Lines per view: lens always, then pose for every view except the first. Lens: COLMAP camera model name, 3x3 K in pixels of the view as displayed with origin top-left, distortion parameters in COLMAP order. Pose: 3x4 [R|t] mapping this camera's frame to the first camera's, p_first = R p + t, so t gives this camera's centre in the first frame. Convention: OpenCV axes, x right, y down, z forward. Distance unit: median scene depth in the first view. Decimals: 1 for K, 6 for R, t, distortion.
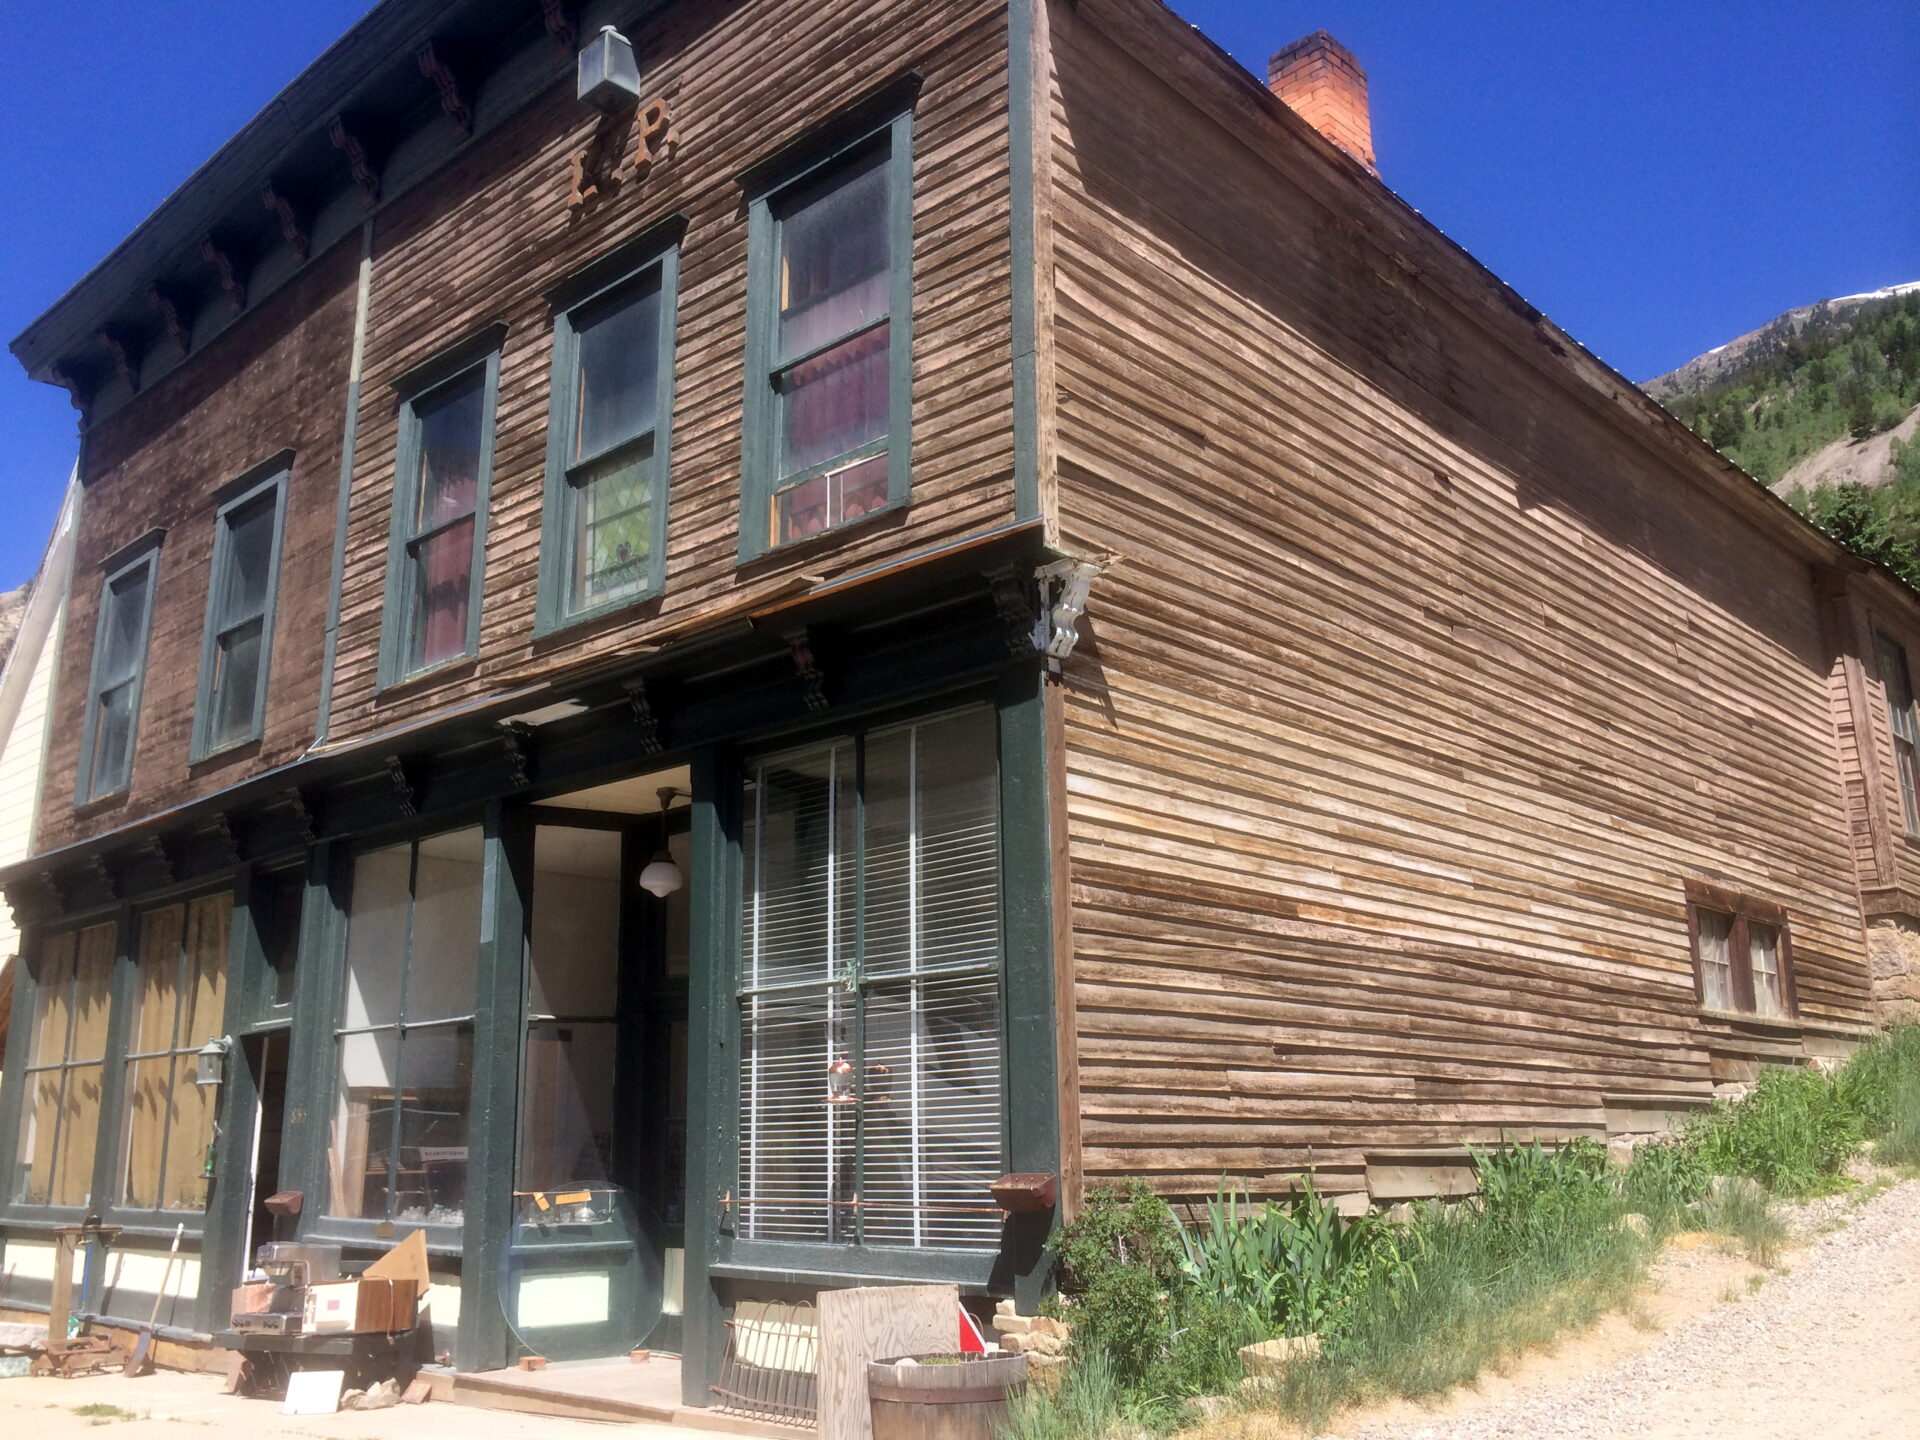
lens RADIAL K [[1662.0, 0, 956.4], [0, 1662.0, 725.6], [0, 0, 1]] dist [0.062917, -0.014887]
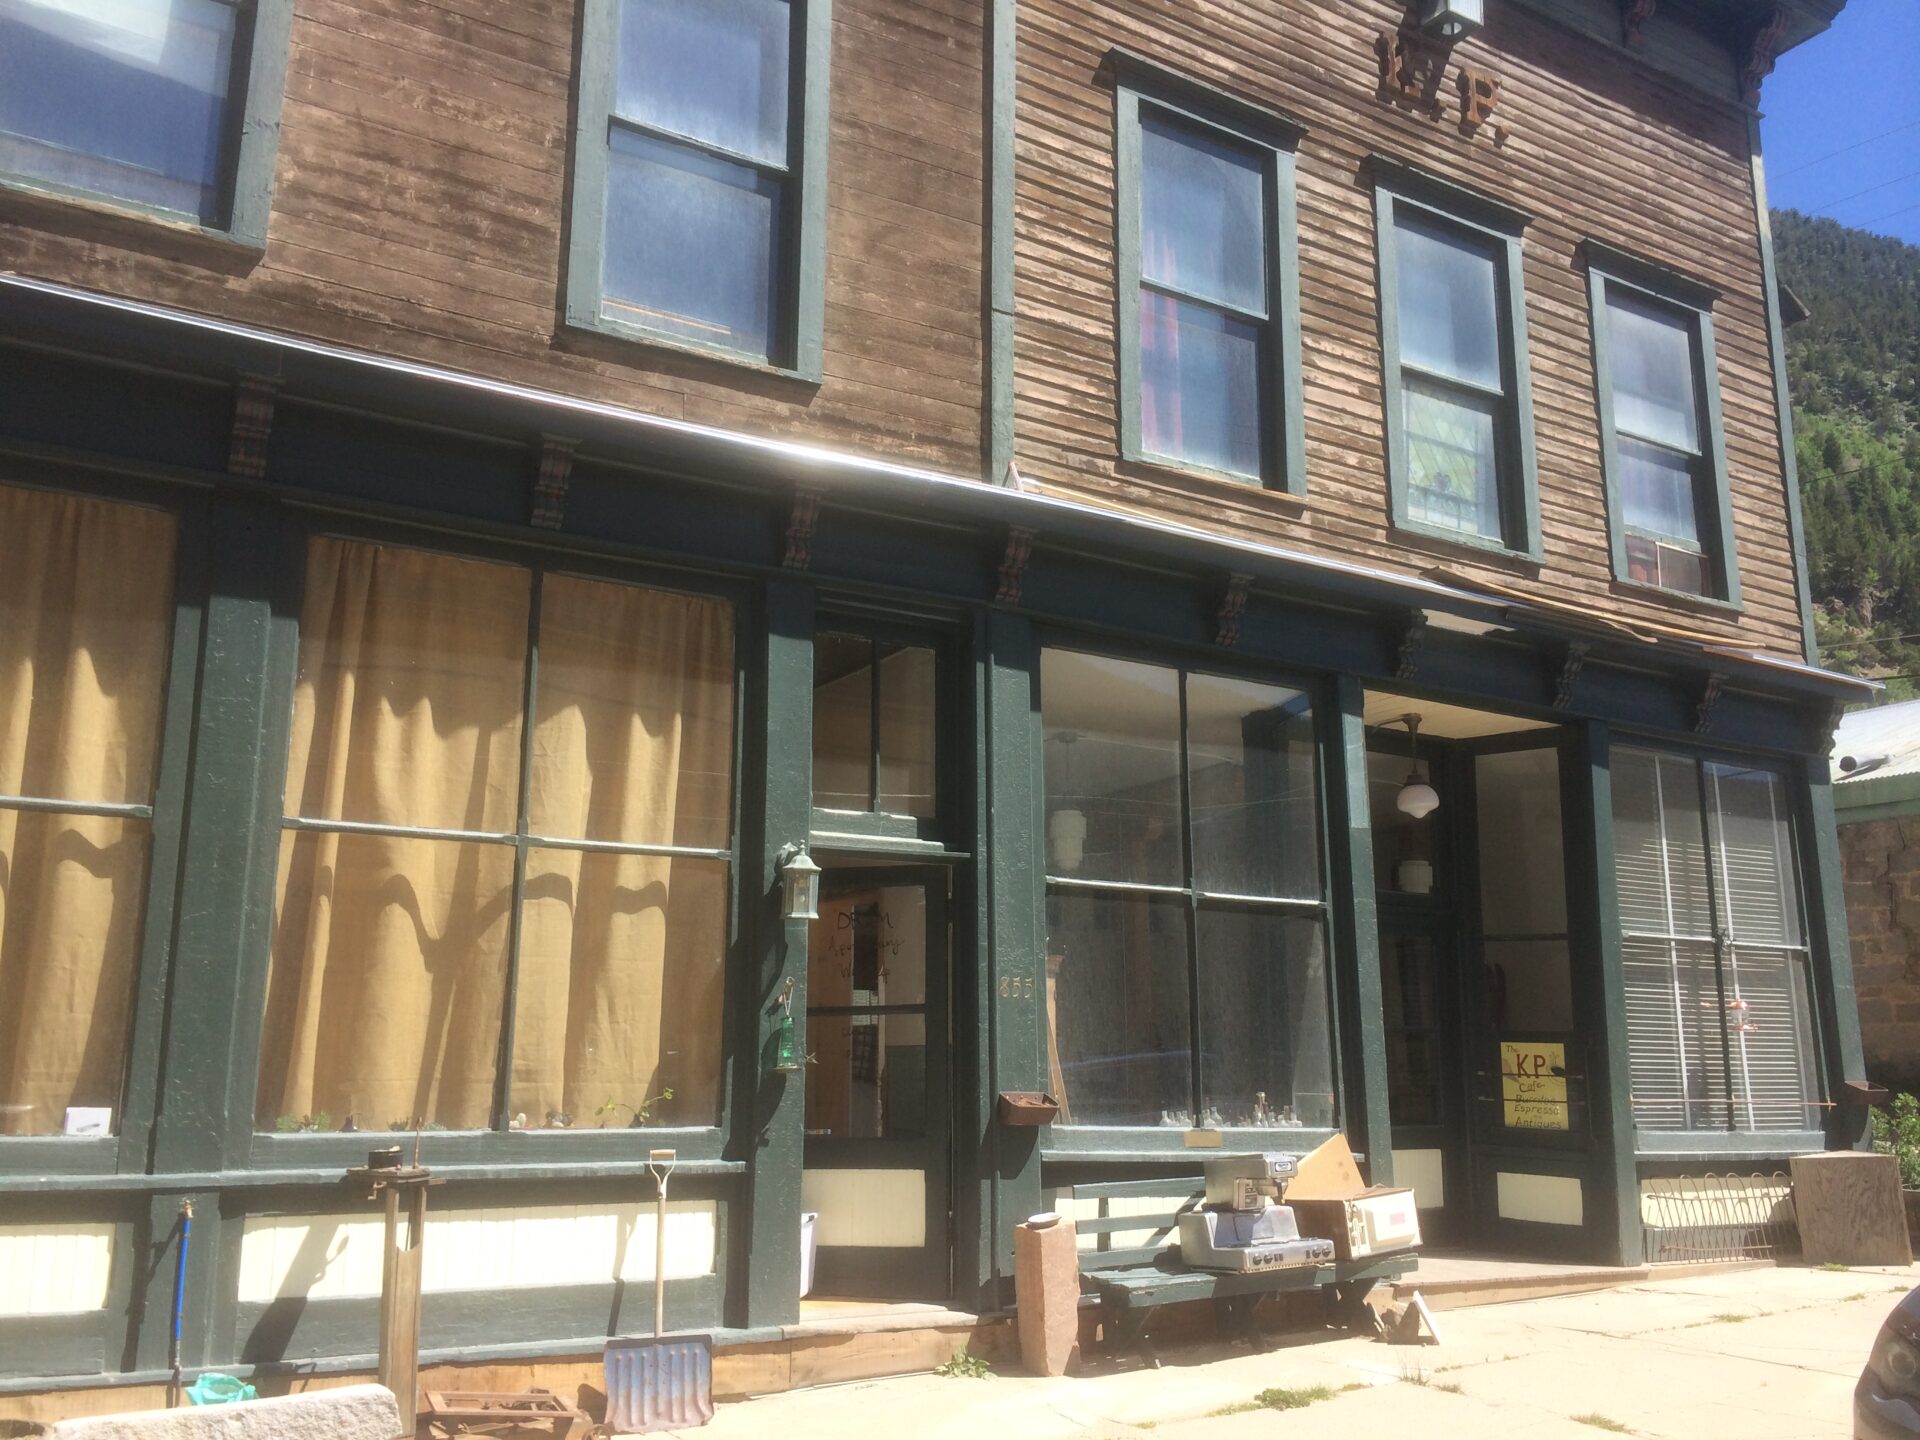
lens RADIAL K [[1662.0, 0, 956.7], [0, 1662.0, 708.8], [0, 0, 1]] dist [0.062917, -0.014887]
pose [[0.259266, 0.208874, 0.942949, -1.315984], [-0.251843, 0.957177, -0.142781, 0.272822], [-0.932393, -0.200457, 0.300767, 1.011671]]
